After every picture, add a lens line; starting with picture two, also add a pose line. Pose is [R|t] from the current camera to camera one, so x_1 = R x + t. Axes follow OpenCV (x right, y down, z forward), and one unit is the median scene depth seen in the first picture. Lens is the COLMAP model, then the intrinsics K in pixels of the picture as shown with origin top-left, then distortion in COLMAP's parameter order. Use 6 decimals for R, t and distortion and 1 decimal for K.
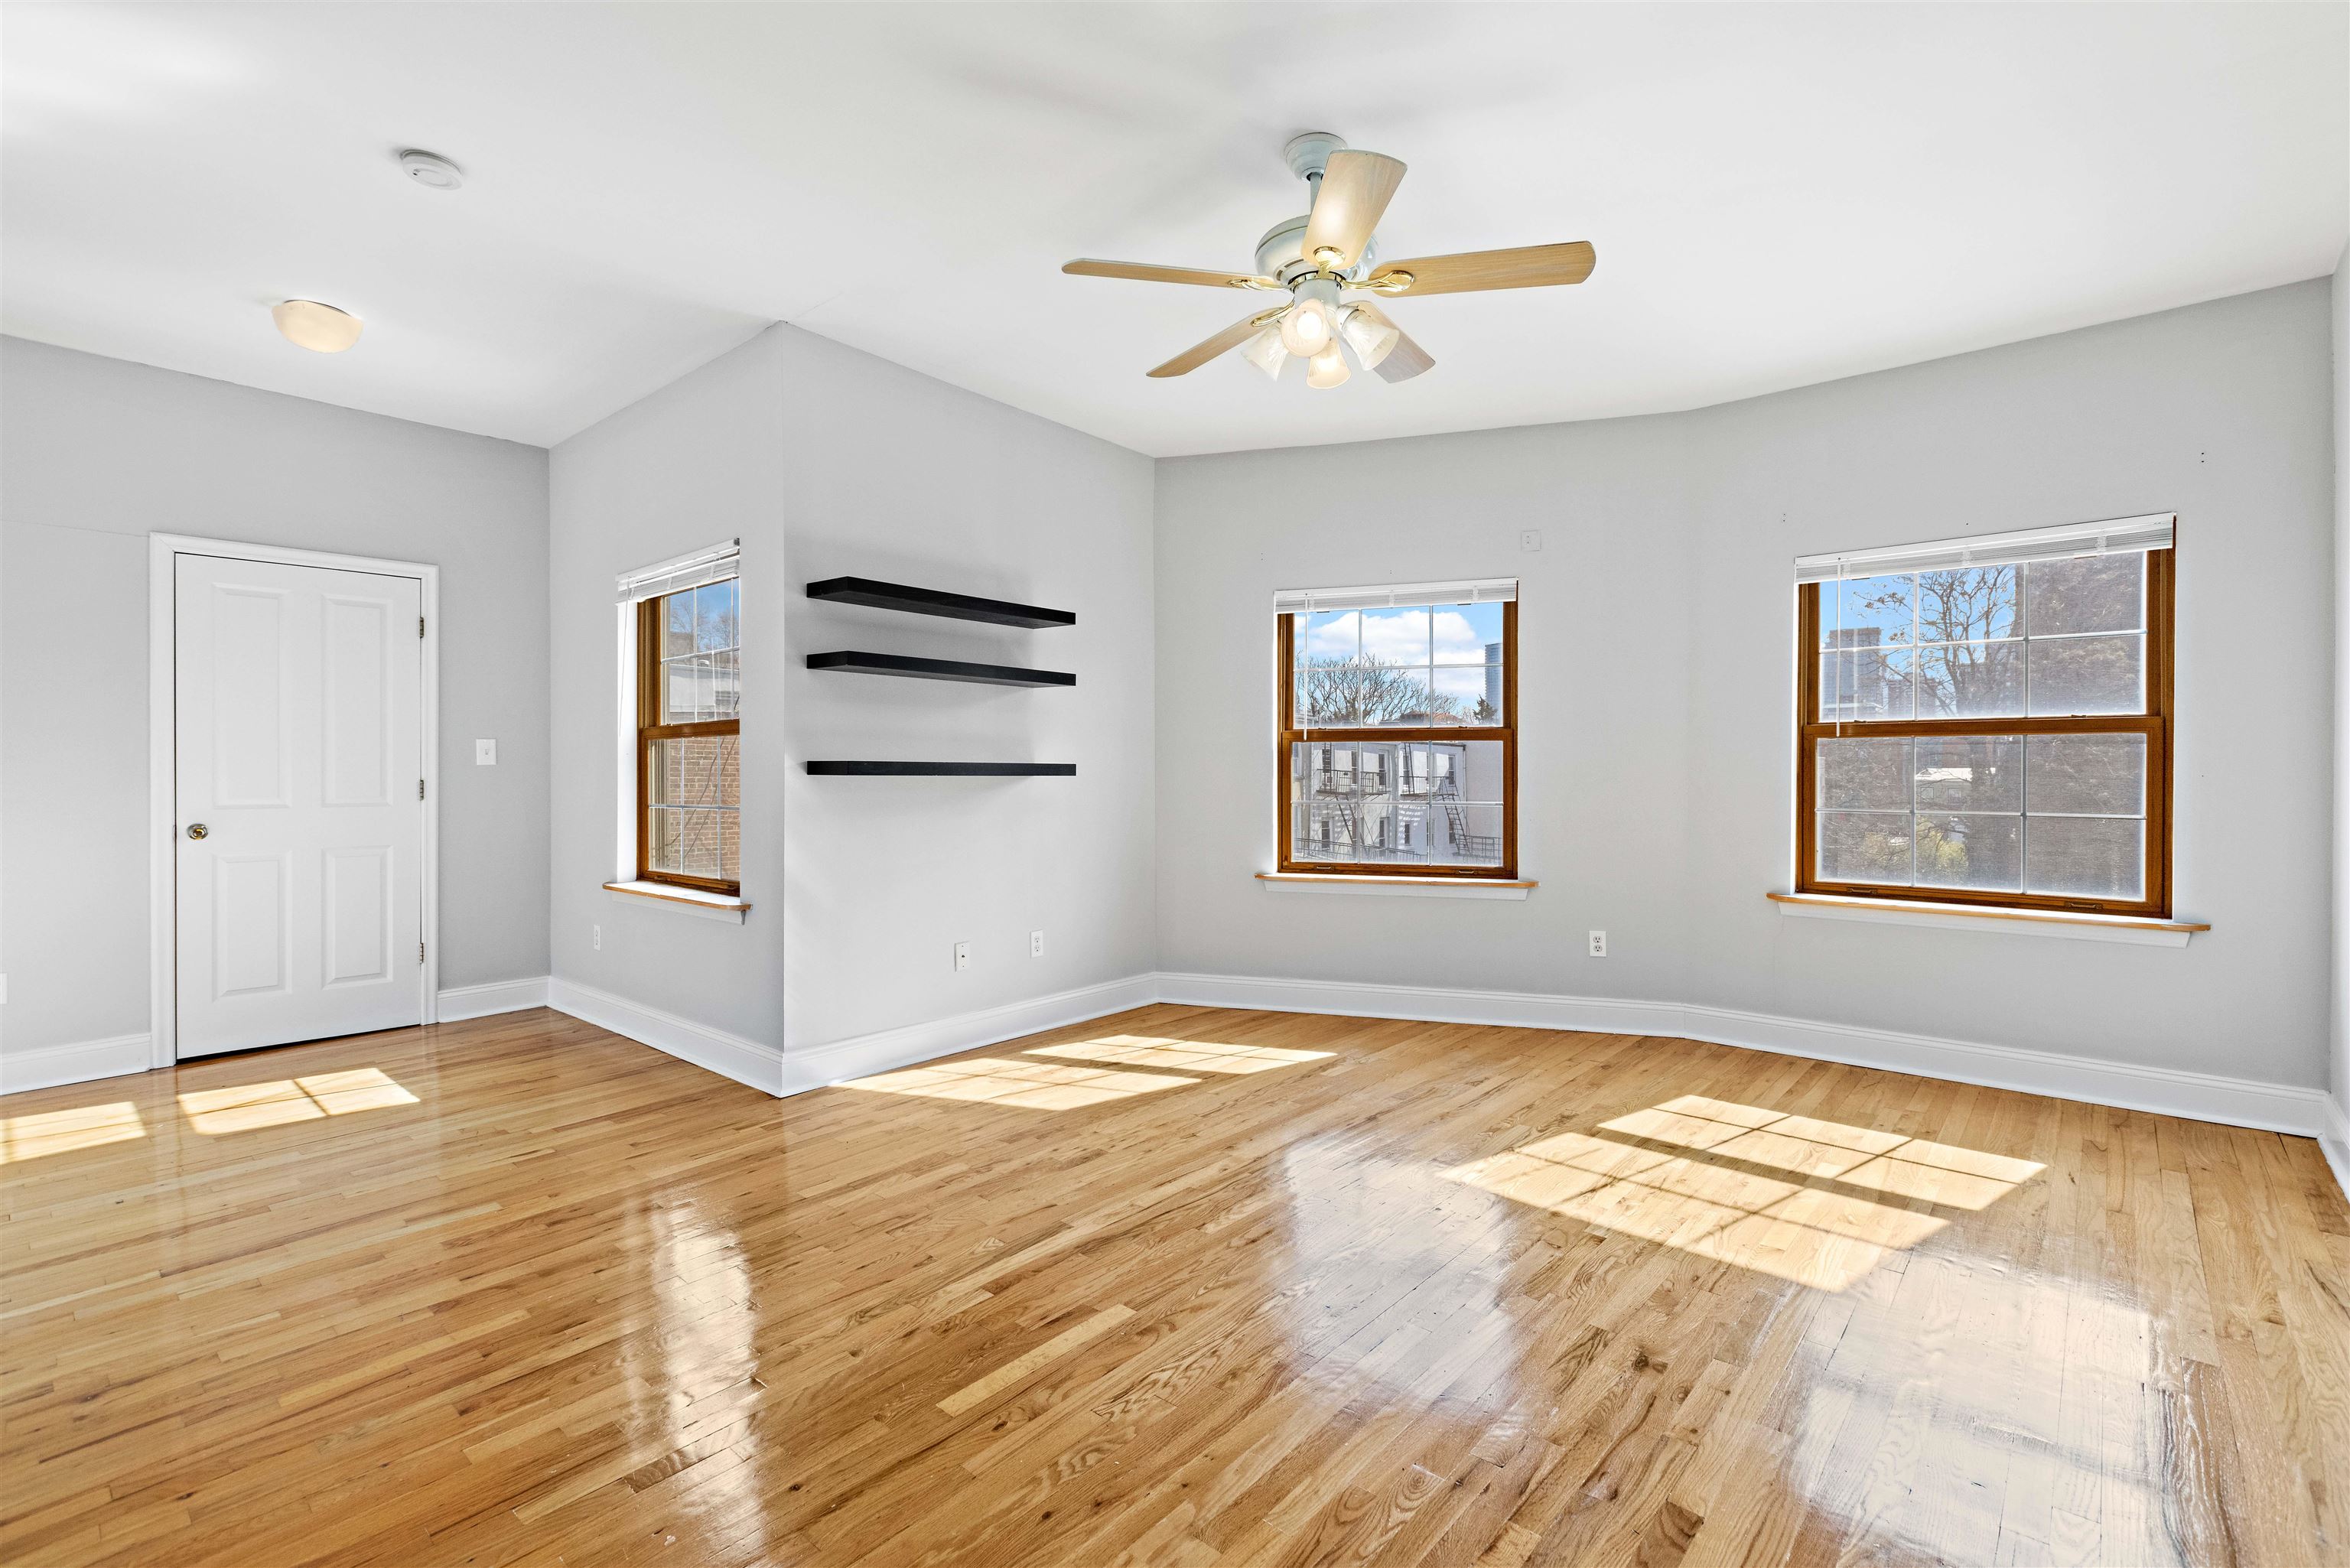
lens RADIAL K [[1052.9, 0, 1193.7], [0, 1052.9, 777.2], [0, 0, 1]] dist [0.000124, -0.001171]
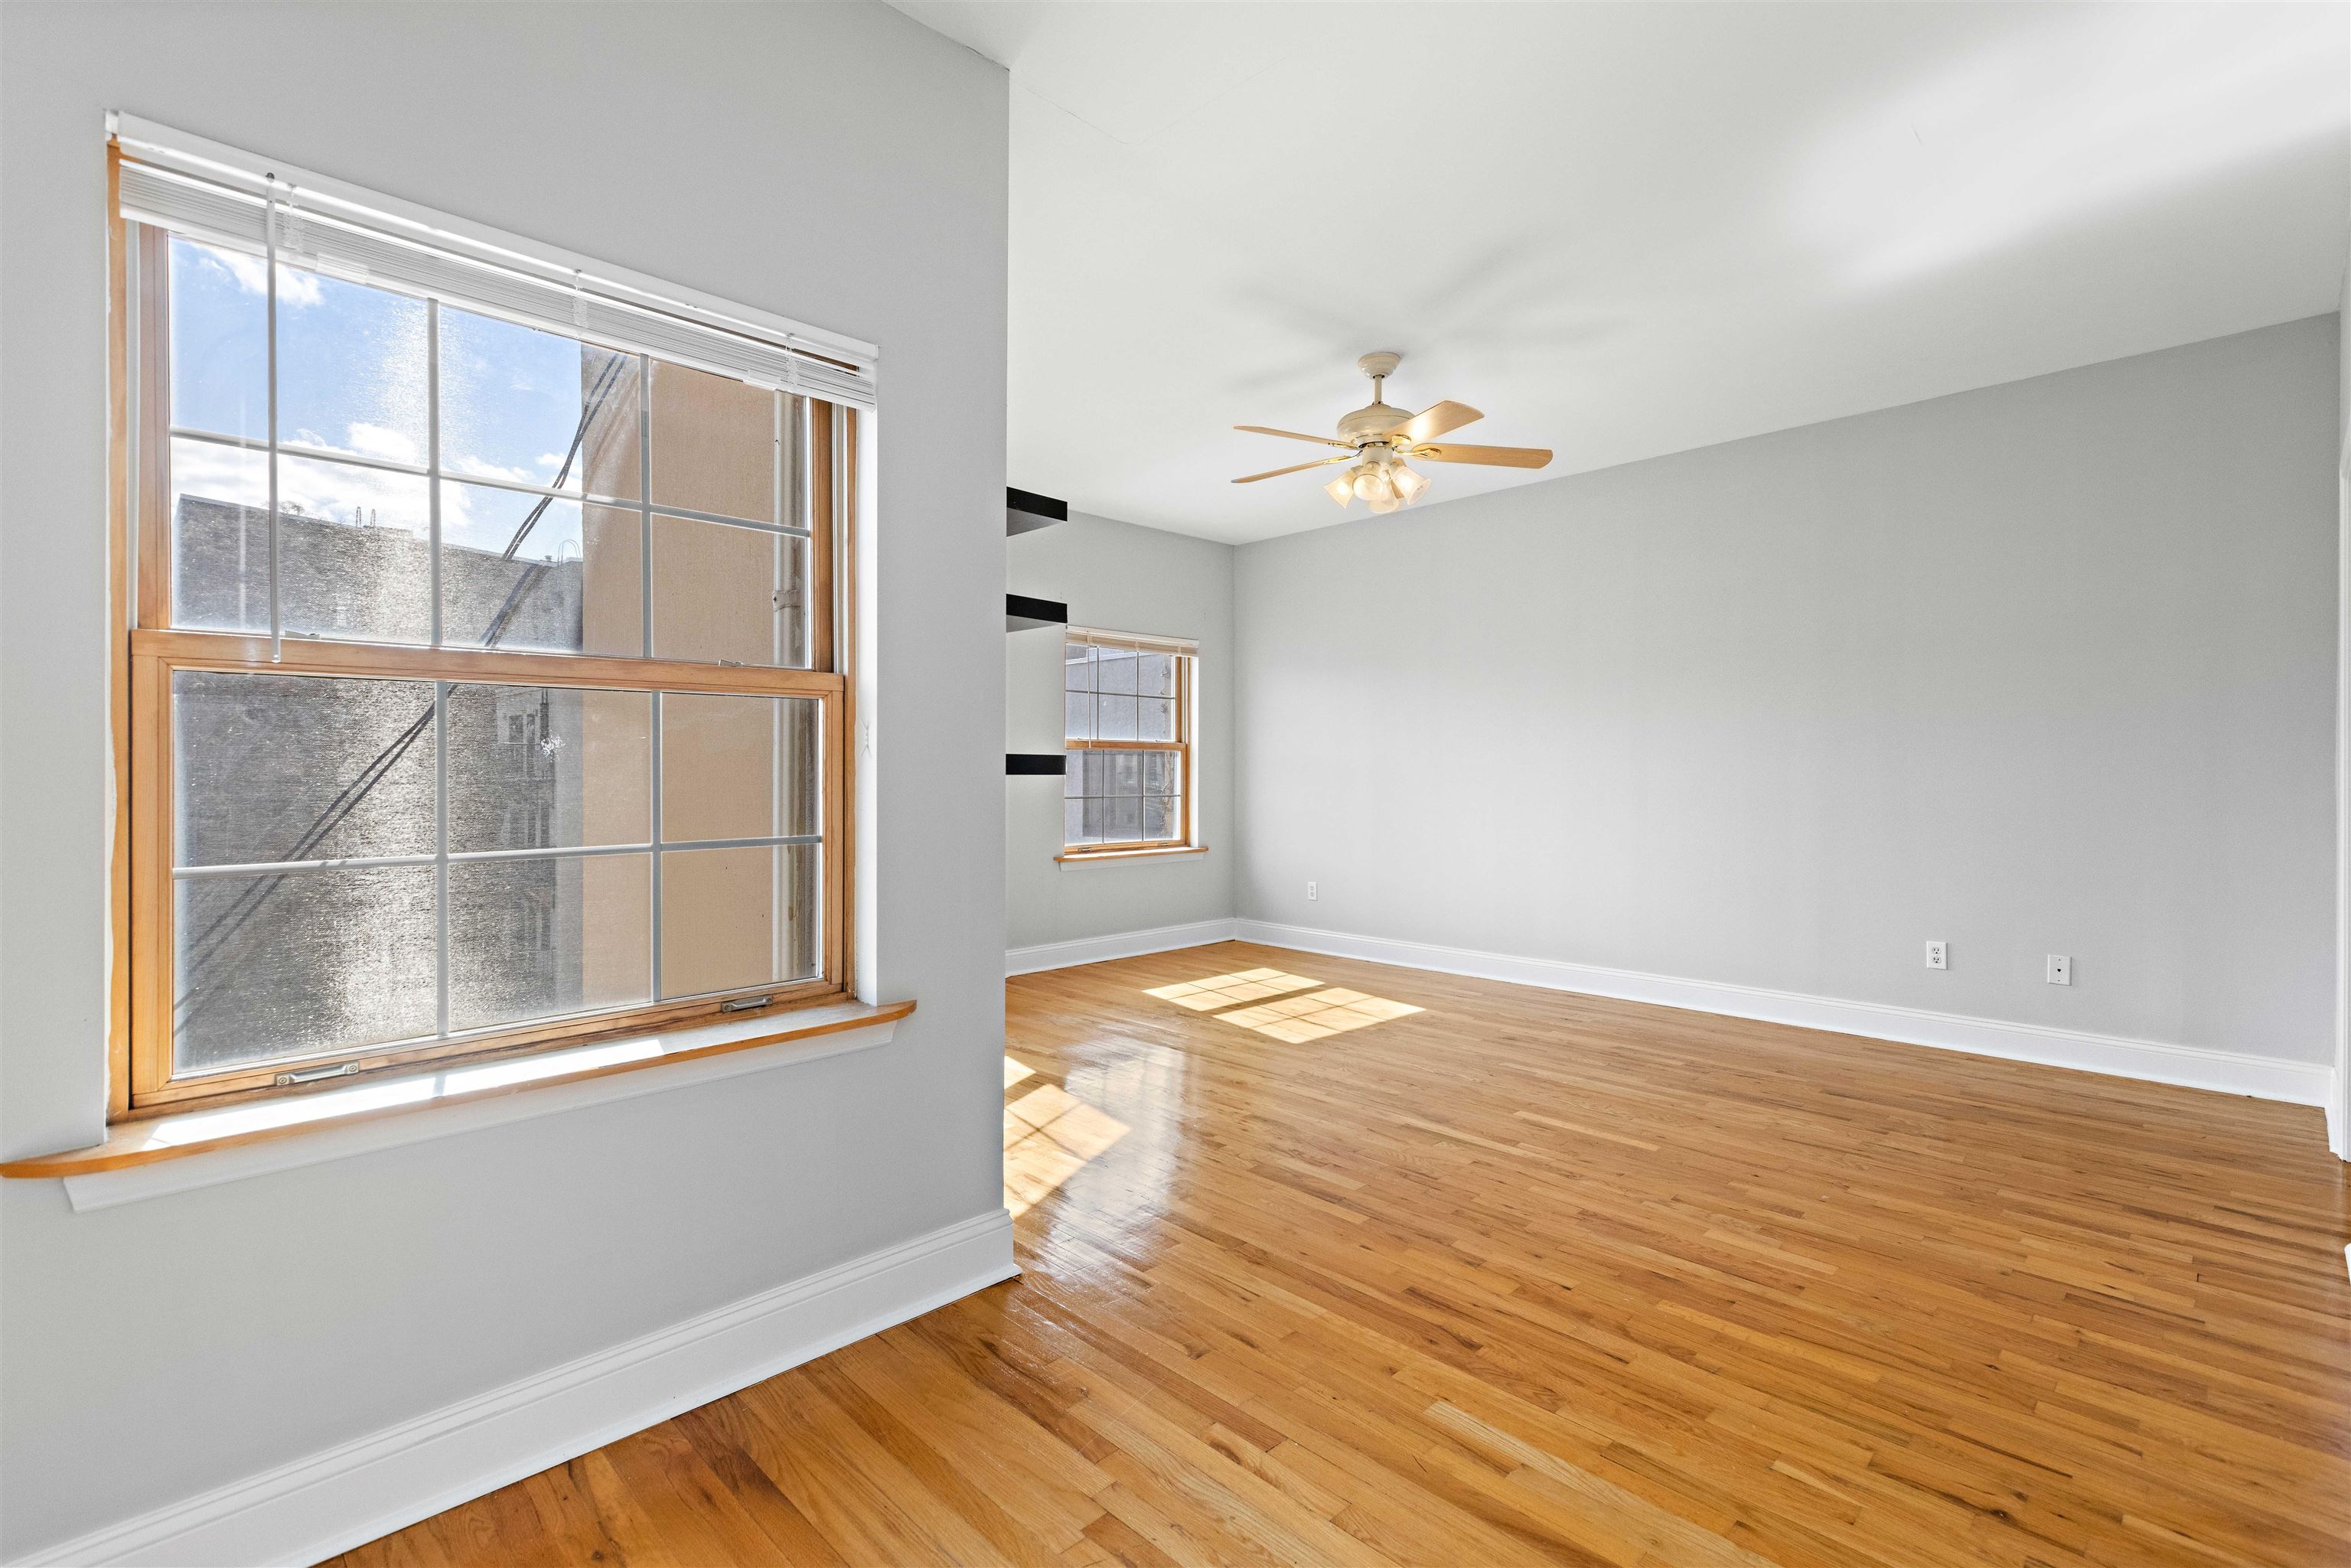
lens RADIAL K [[1053.4, 0, 1194.3], [0, 1053.4, 777.8], [0, 0, 1]] dist [0.000124, -0.001171]
pose [[0.079743, -0.006646, 0.996793, -1.514485], [0.009482, 0.999938, 0.005909, -0.008744], [-0.996770, 0.008980, 0.079801, 1.227286]]
